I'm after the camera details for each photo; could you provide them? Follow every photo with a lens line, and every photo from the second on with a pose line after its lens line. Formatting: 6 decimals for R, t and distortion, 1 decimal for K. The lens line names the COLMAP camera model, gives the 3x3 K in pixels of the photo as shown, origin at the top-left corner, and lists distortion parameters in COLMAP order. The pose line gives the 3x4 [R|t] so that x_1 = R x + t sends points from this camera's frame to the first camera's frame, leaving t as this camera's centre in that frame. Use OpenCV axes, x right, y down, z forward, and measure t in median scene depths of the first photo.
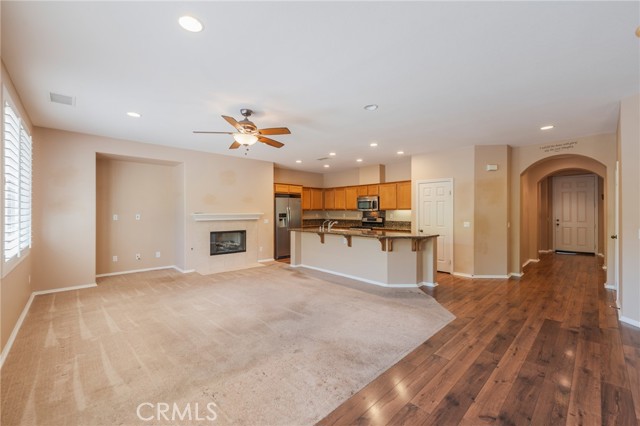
lens RADIAL K [[258.3, 0, 319.9], [0, 258.3, 212.4], [0, 0, 1]] dist [0.000903, -0.001519]
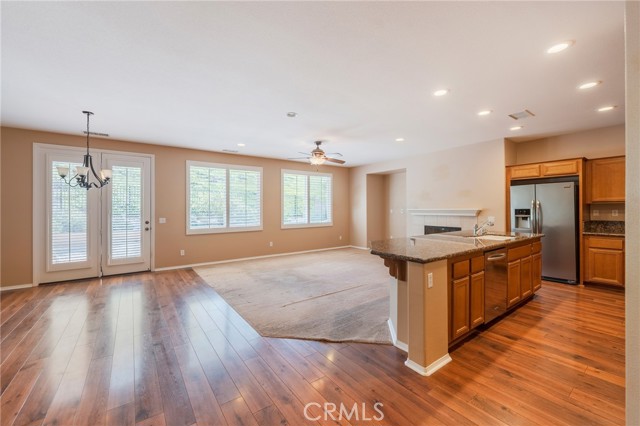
lens RADIAL K [[258.3, 0, 320.2], [0, 258.3, 207.3], [0, 0, 1]] dist [0.000903, -0.001519]
pose [[-0.118284, -0.002827, -0.992976, 0.702100], [0.004929, 0.999982, -0.003434, -0.000048], [0.992968, -0.005301, -0.118268, 0.679447]]
